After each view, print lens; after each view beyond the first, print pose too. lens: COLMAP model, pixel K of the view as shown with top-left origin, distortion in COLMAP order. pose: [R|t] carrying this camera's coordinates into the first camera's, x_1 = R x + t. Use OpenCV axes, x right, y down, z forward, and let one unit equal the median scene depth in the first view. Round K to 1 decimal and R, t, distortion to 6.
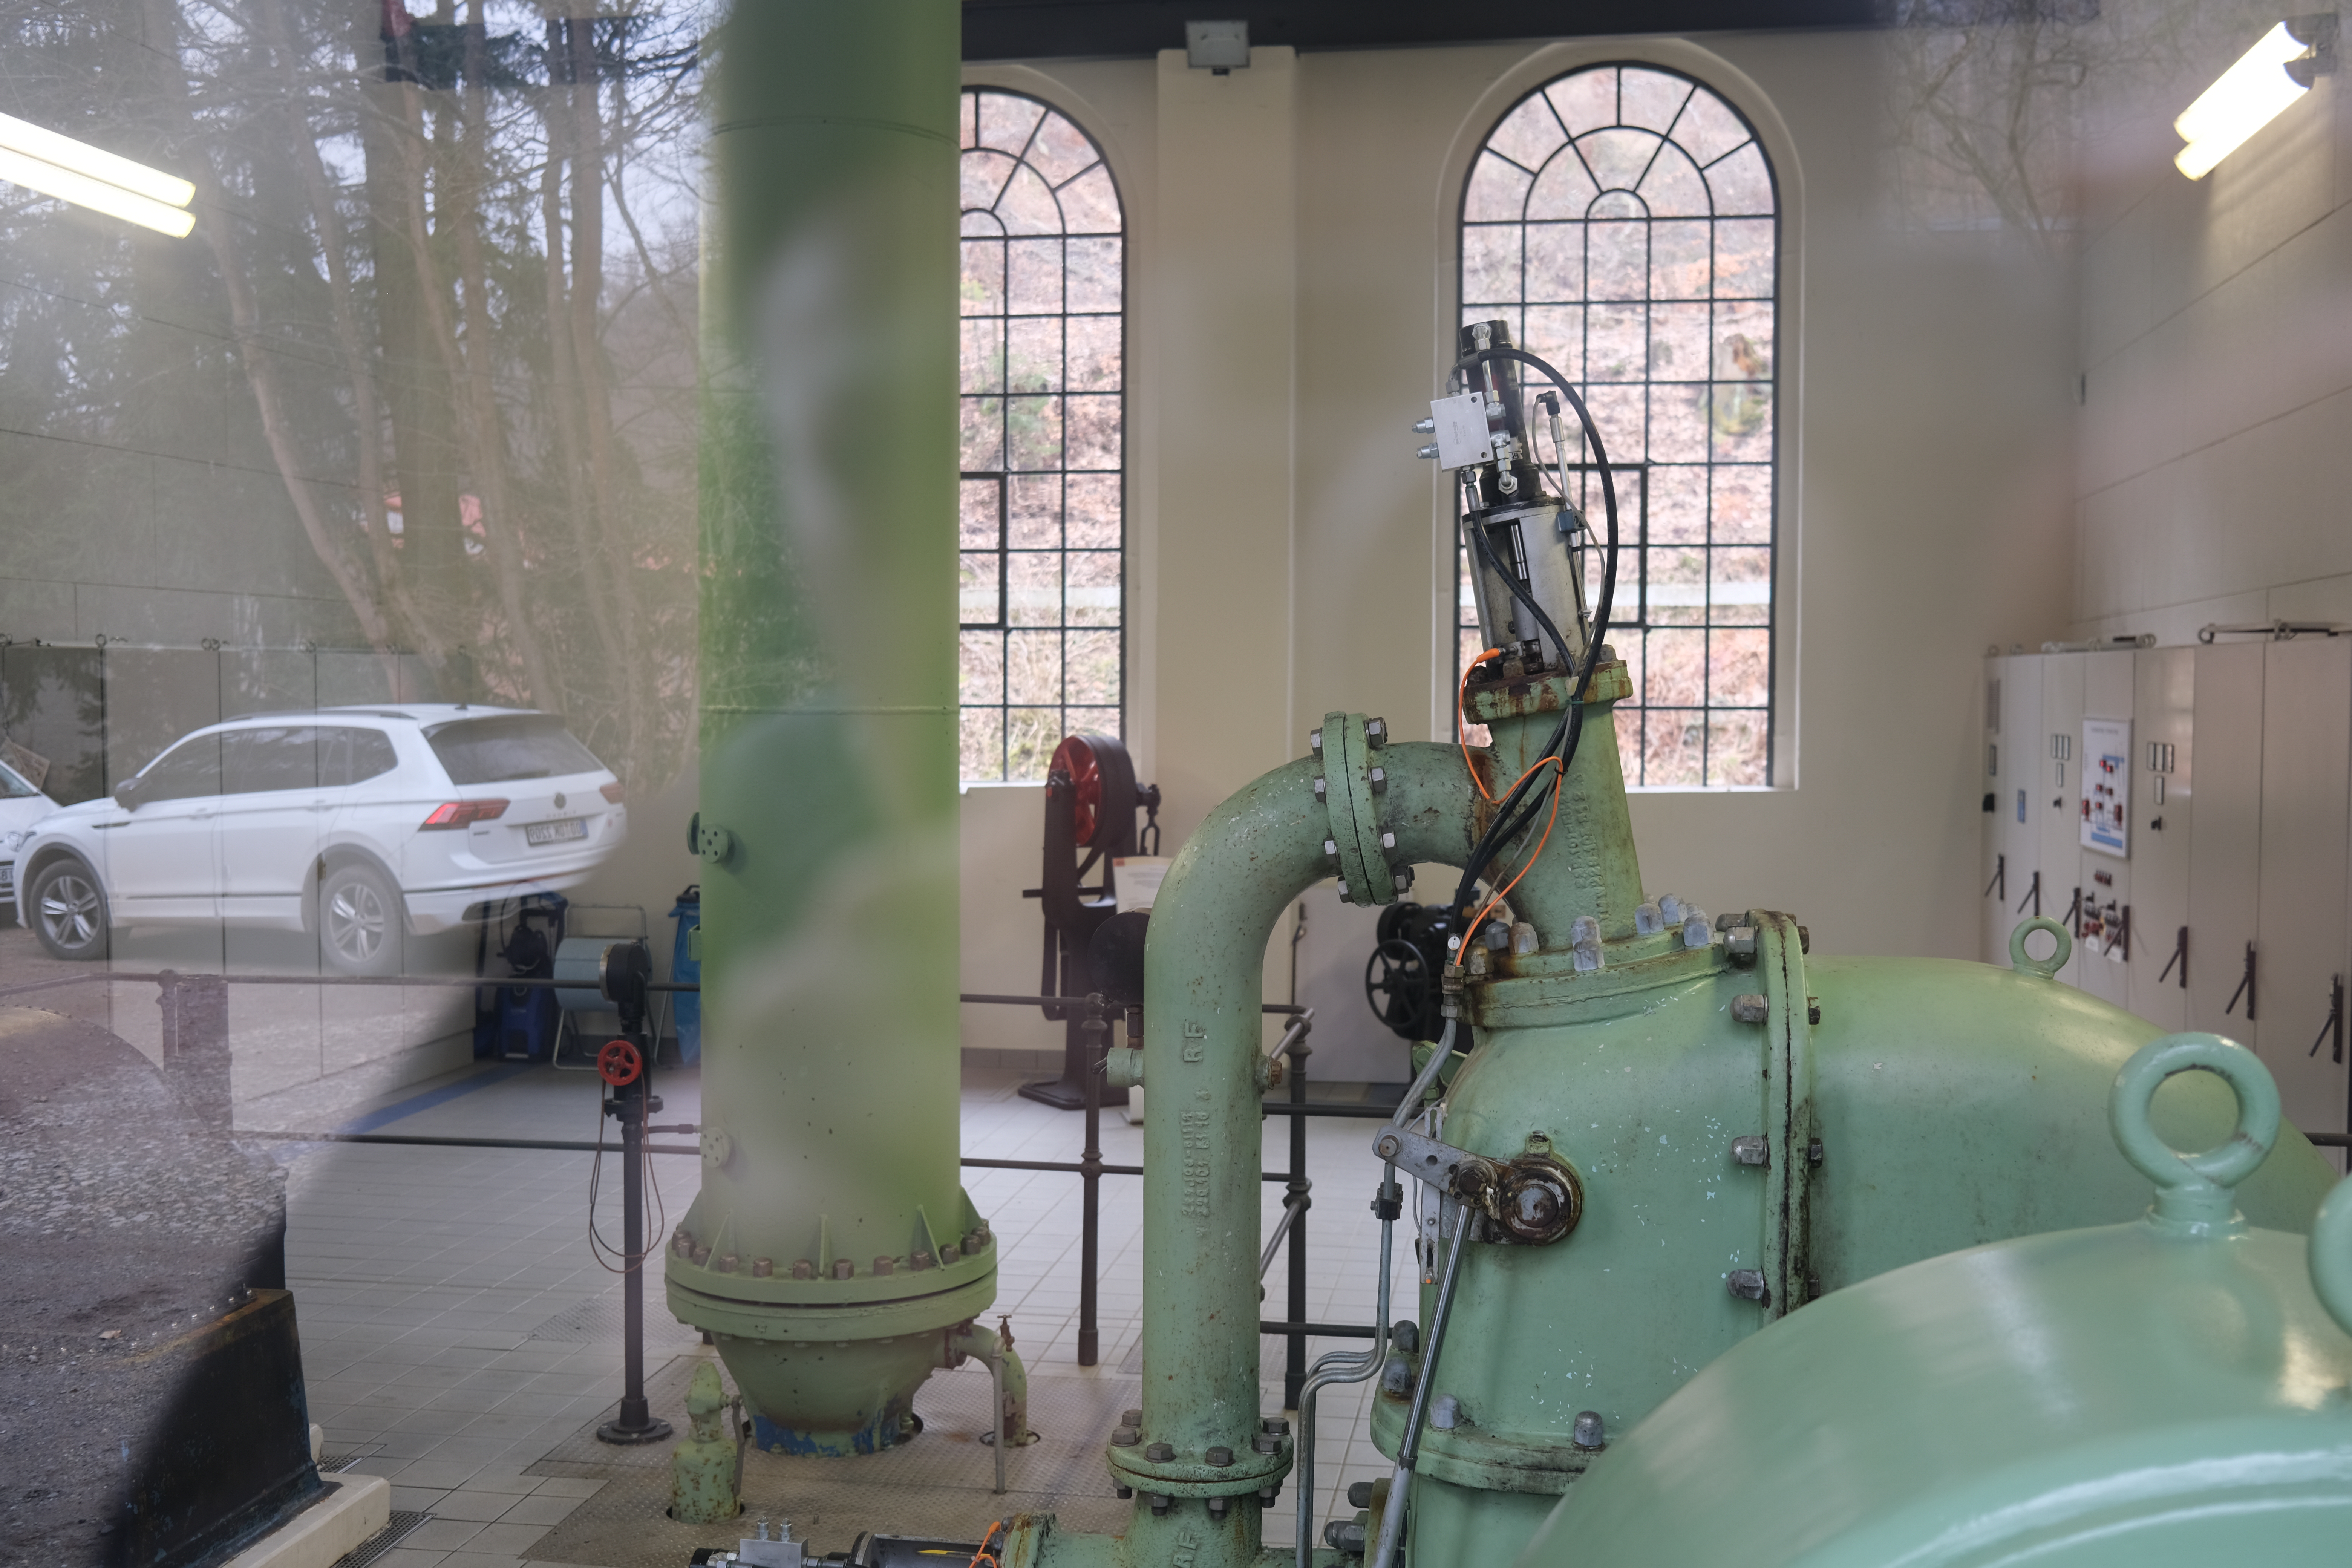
lens RADIAL K [[2383.9, 0, 1176.0], [0, 2383.9, 784.0], [0, 0, 1]] dist [-0.071463, 0.017467]
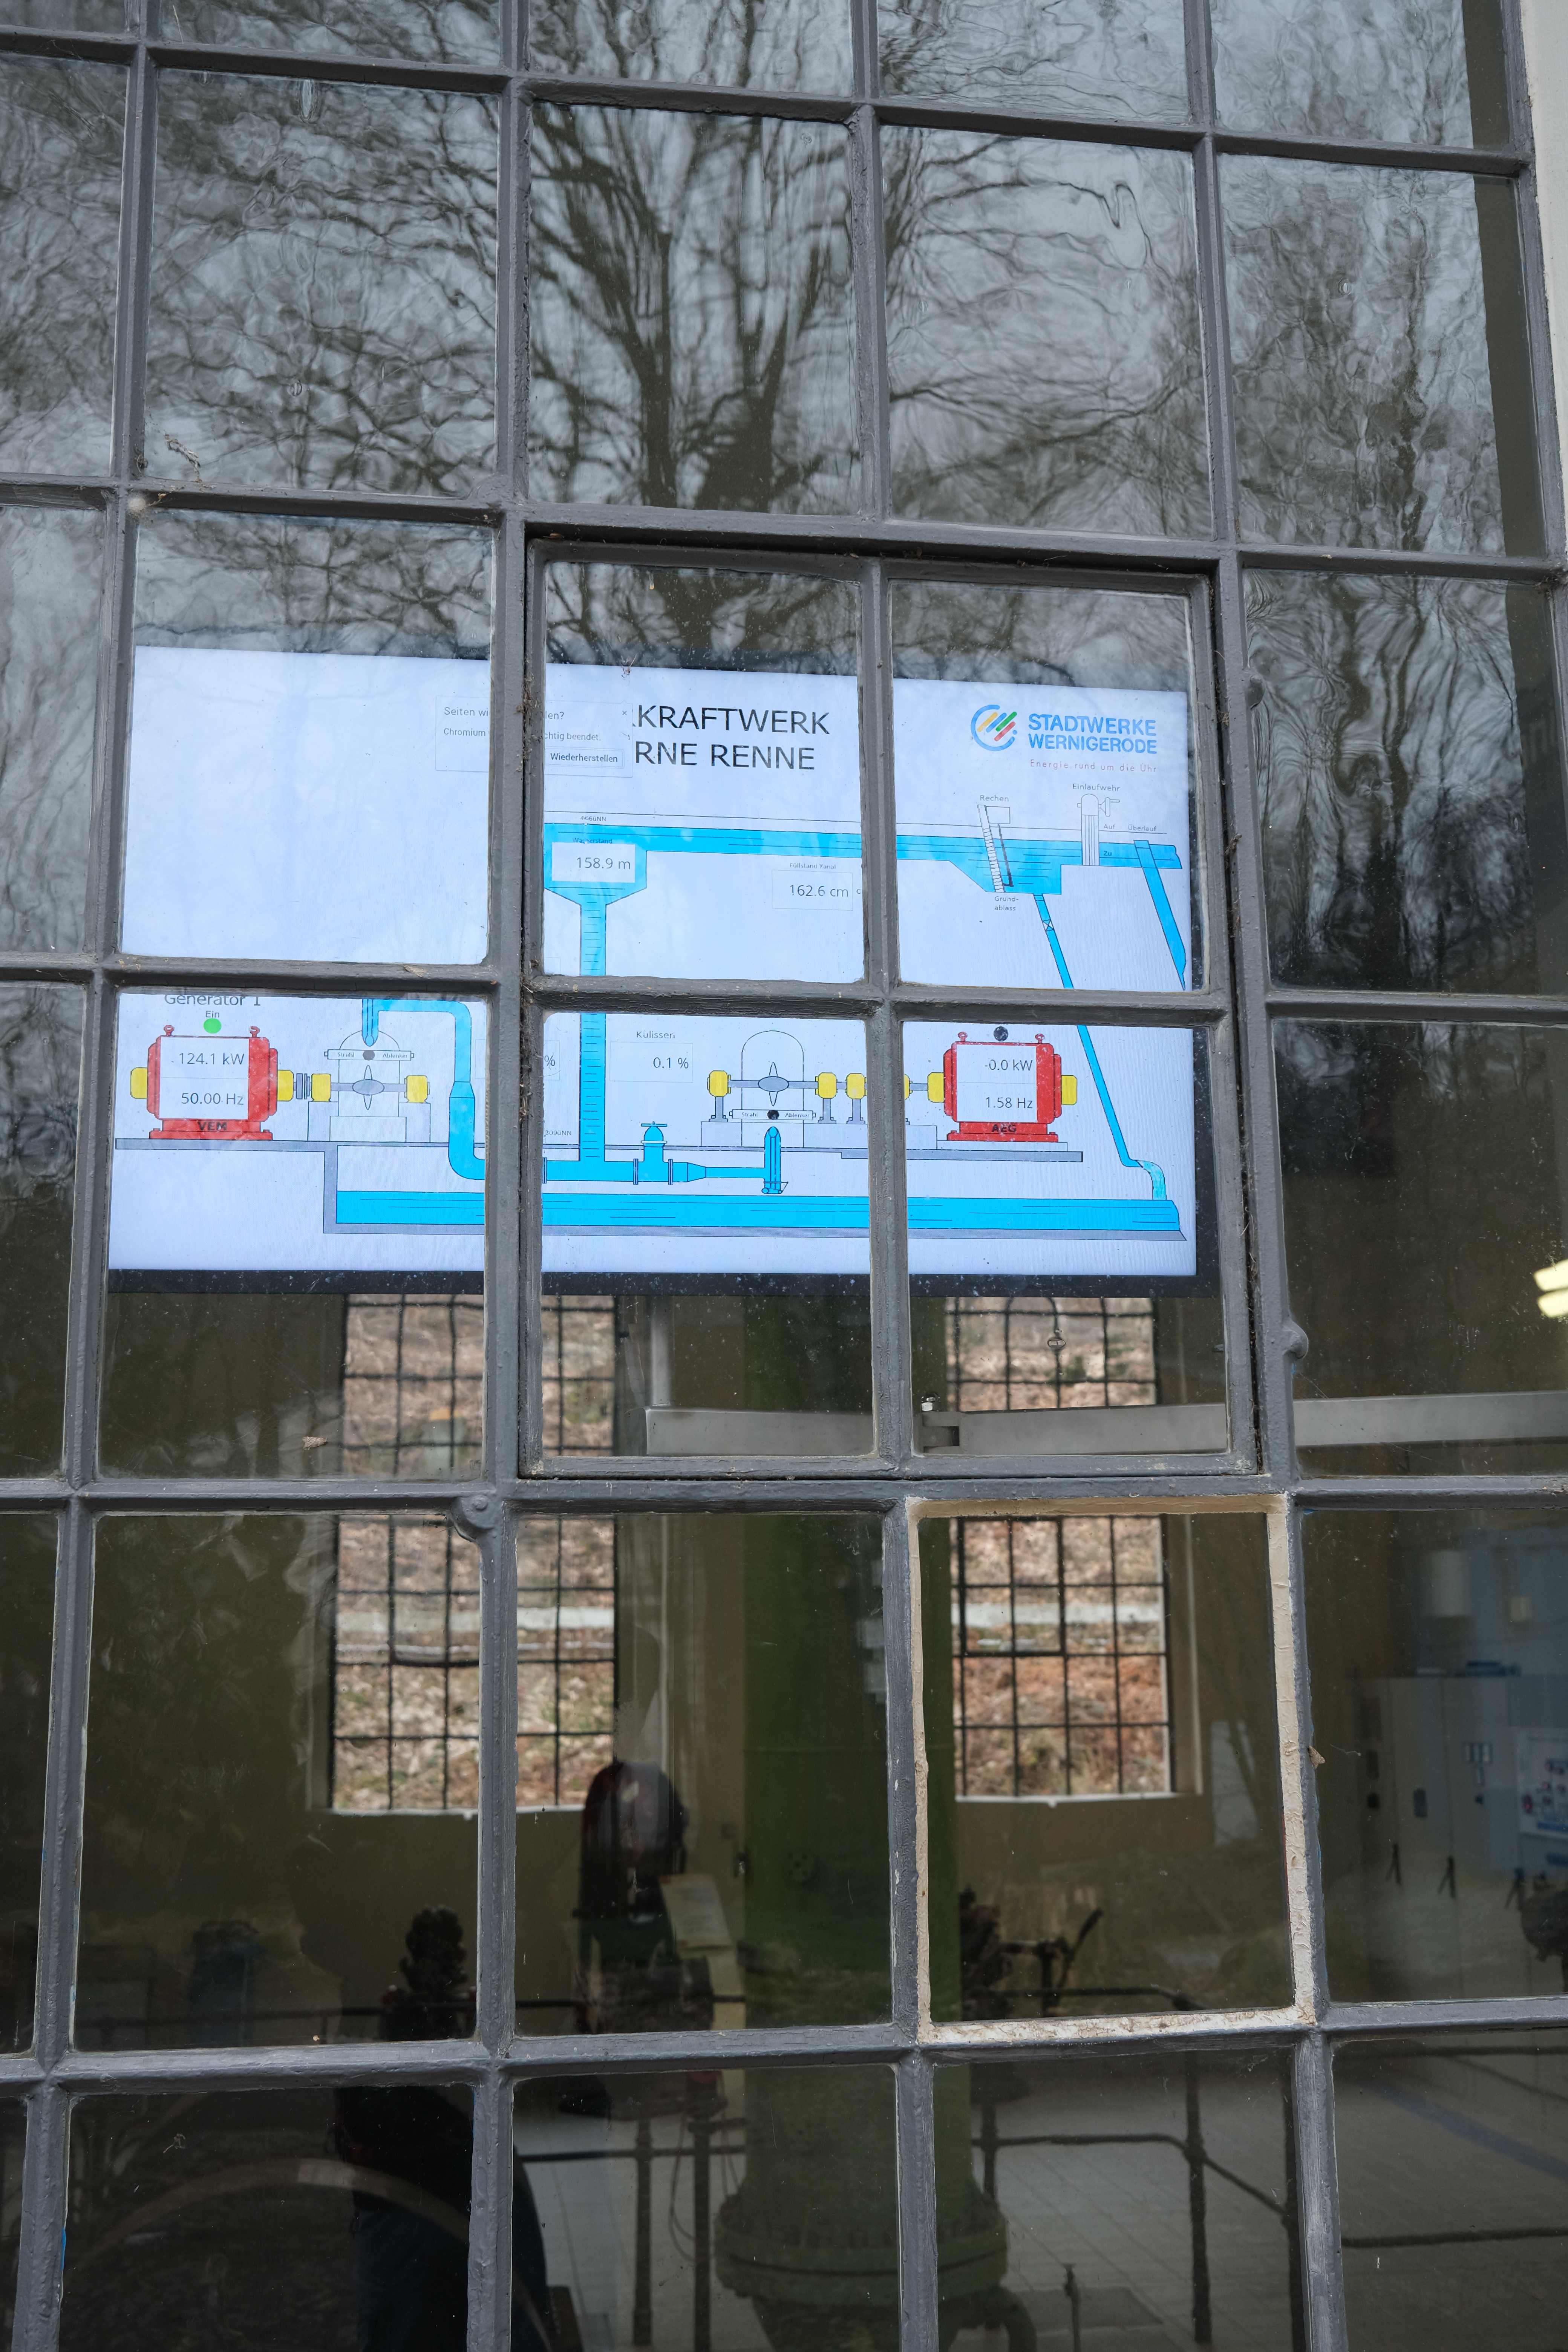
lens RADIAL K [[2383.9, 0, 784.0], [0, 2383.9, 1176.0], [0, 0, 1]] dist [-0.071463, 0.017467]
pose [[0.948118, 0.057449, 0.312686, -0.462266], [0.022018, 0.969311, -0.244850, -0.017065], [-0.317157, 0.239031, 0.917756, -0.122244]]
